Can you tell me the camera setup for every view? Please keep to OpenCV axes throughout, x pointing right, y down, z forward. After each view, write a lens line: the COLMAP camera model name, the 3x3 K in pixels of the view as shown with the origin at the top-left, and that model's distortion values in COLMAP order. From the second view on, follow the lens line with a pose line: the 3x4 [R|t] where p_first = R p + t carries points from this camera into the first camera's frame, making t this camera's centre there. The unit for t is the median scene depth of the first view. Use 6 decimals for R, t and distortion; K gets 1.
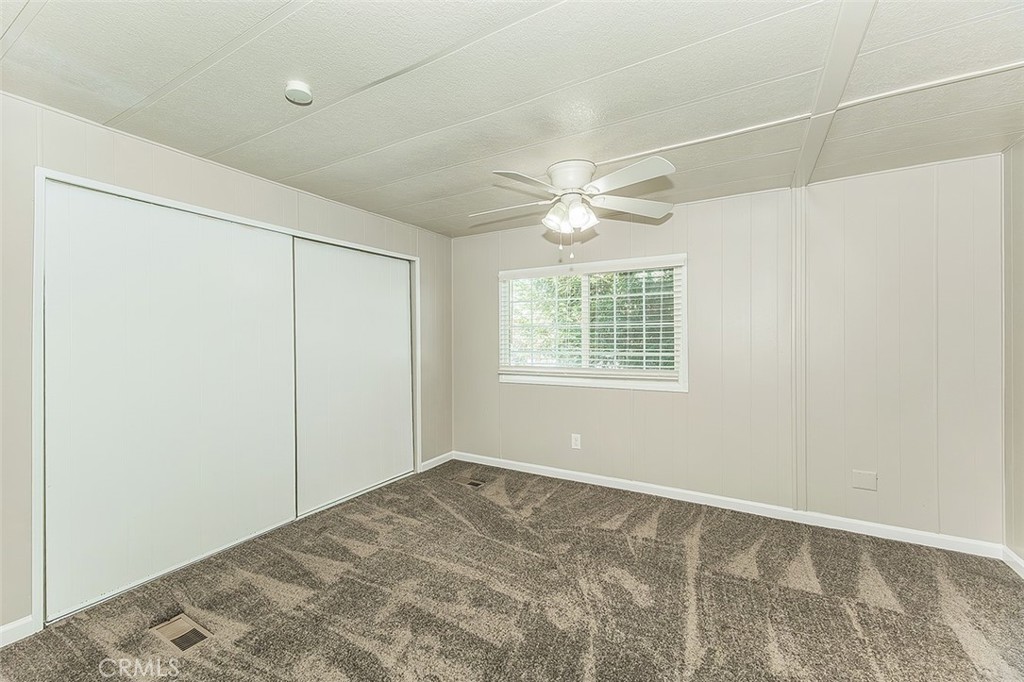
lens RADIAL K [[428.4, 0, 509.9], [0, 428.4, 335.3], [0, 0, 1]] dist [0.005245, 0.000163]
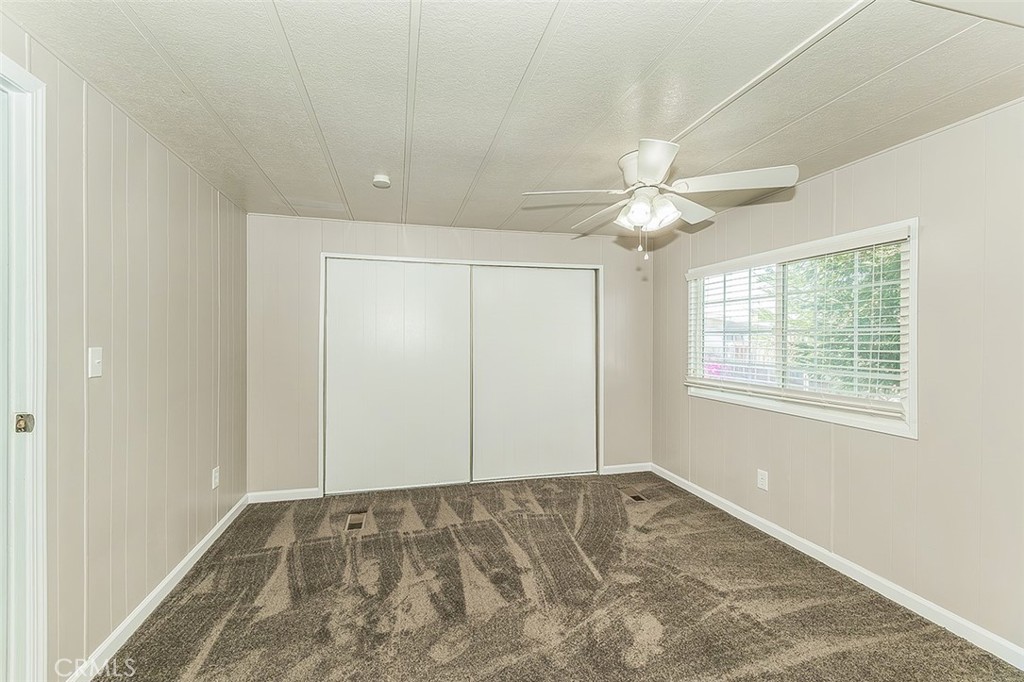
lens RADIAL K [[443.9, 0, 515.3], [0, 443.9, 338.7], [0, 0, 1]] dist [-0.000771, 0.000236]
pose [[0.702371, 0.009358, -0.711750, 0.530866], [-0.002736, 0.999942, 0.010447, -0.022185], [0.711806, -0.005390, 0.702355, 0.142336]]
